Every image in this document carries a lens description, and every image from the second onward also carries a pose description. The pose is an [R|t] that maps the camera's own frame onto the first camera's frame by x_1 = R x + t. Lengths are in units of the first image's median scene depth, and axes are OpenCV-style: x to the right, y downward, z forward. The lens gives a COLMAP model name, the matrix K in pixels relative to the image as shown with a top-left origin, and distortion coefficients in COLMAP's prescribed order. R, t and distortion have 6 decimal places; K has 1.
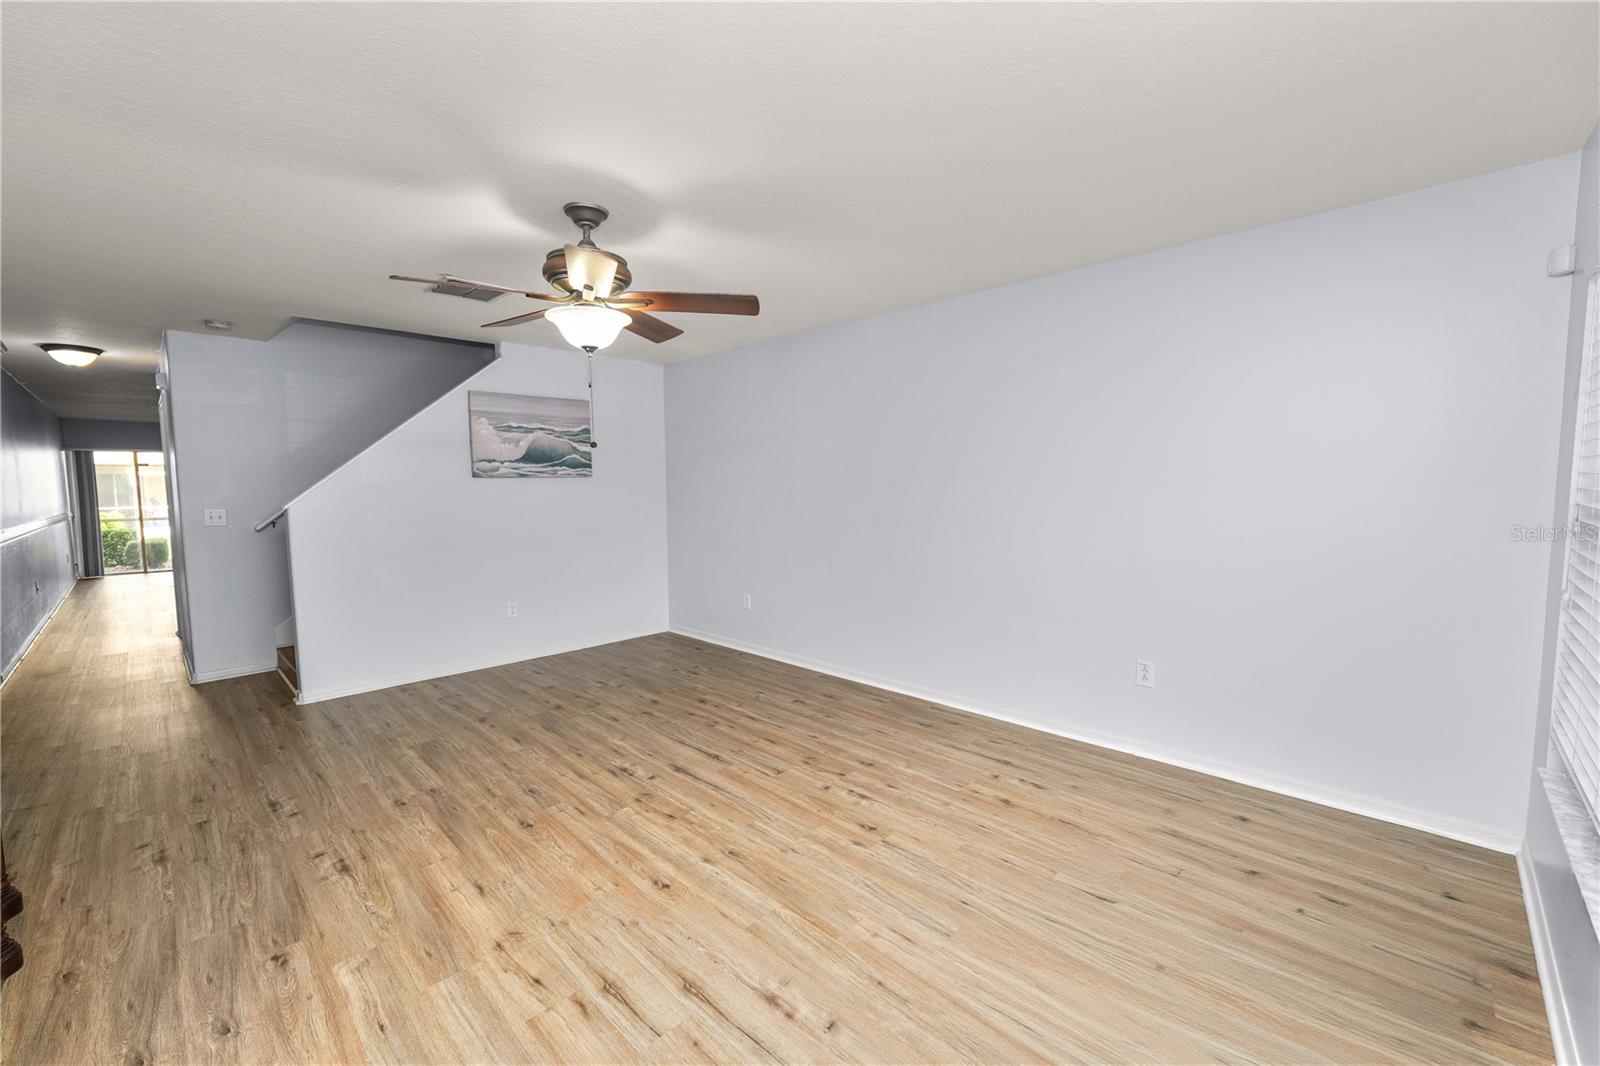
lens RADIAL K [[644.2, 0, 796.2], [0, 644.2, 526.8], [0, 0, 1]] dist [-0.011599, 0.000230]
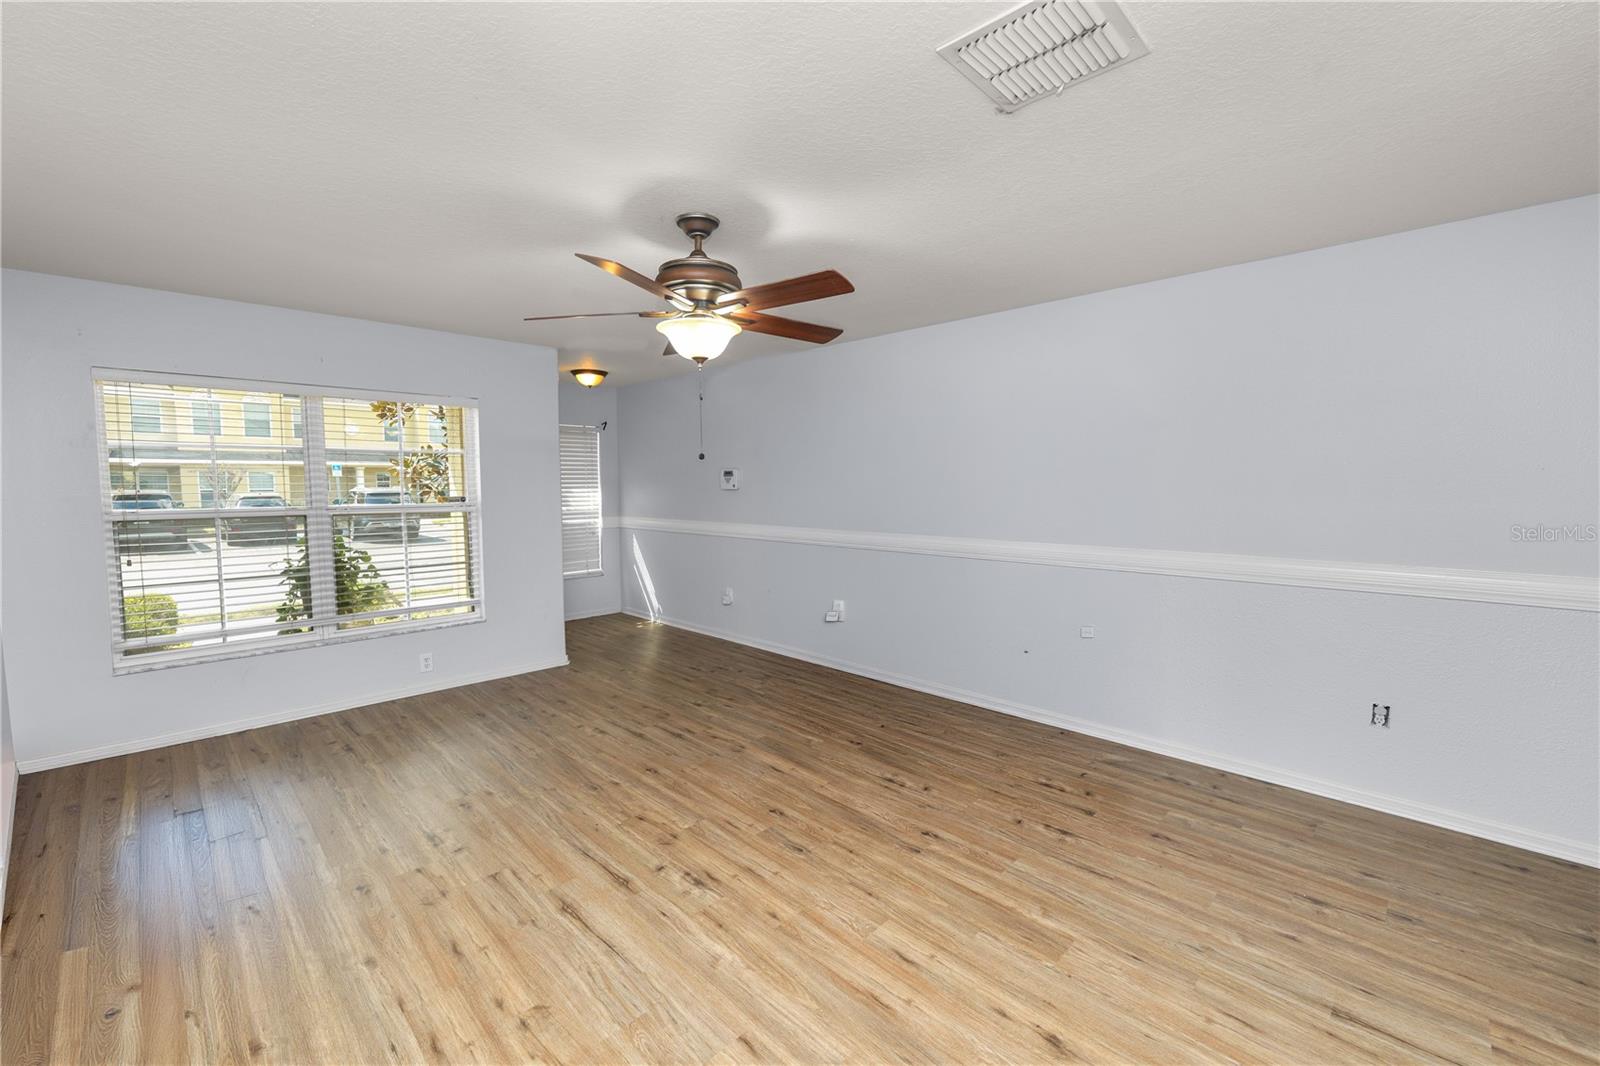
lens RADIAL K [[644.2, 0, 796.2], [0, 644.2, 526.8], [0, 0, 1]] dist [-0.011599, 0.000230]
pose [[-0.999902, 0.013832, 0.002033, -0.447149], [0.013980, 0.990435, 0.137272, -0.149154], [-0.000115, 0.137287, -0.990531, 1.930590]]
